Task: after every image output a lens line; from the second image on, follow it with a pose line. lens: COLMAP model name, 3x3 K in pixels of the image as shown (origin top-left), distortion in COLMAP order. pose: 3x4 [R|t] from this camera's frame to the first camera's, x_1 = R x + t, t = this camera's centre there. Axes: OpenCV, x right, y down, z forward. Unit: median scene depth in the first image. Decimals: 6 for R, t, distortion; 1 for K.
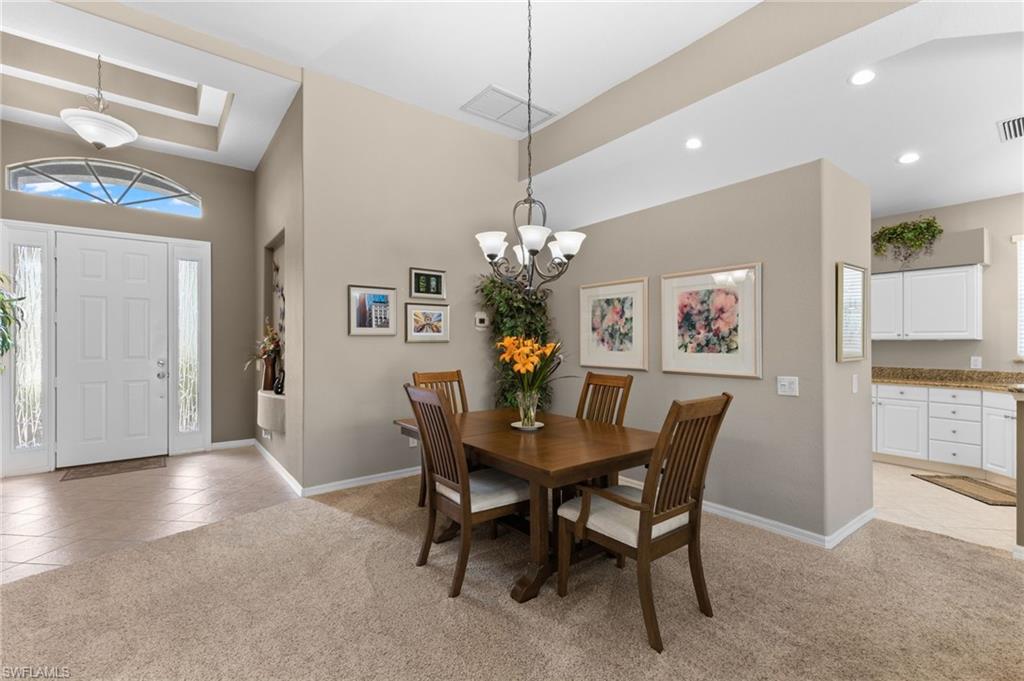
lens RADIAL K [[454.6, 0, 510.4], [0, 454.6, 342.4], [0, 0, 1]] dist [0.003189, 0.000135]
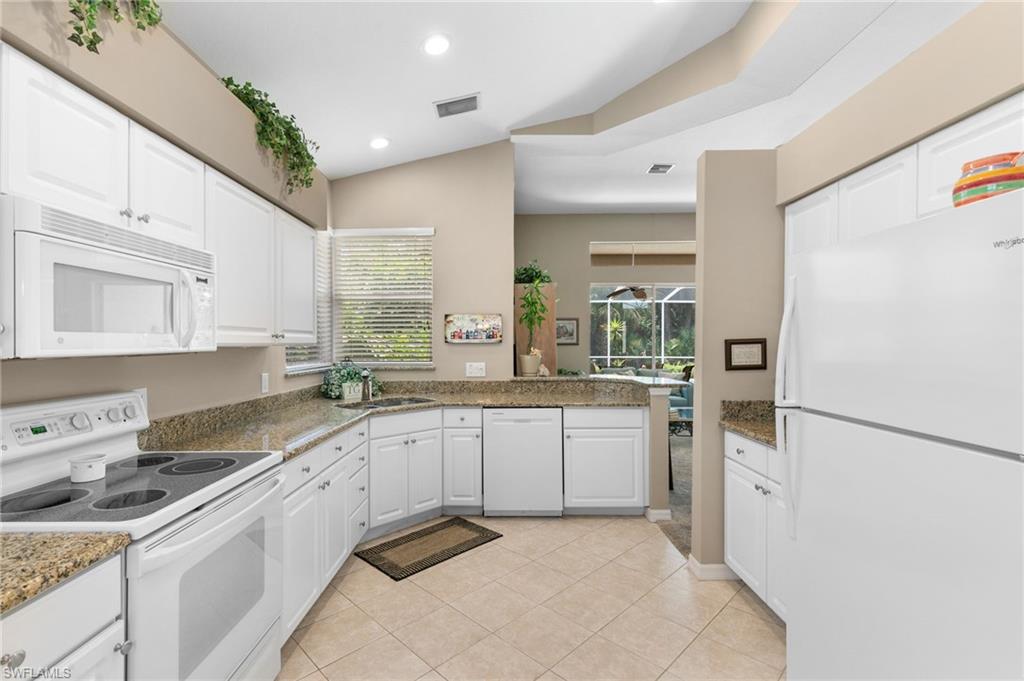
lens RADIAL K [[458.6, 0, 512.0], [0, 458.6, 340.5], [0, 0, 1]] dist [0.006637, 0.000324]
pose [[-0.800878, 0.003374, 0.598818, 0.429344], [0.000910, 0.999990, -0.004418, -0.010663], [-0.598826, -0.002993, -0.800873, 1.430309]]
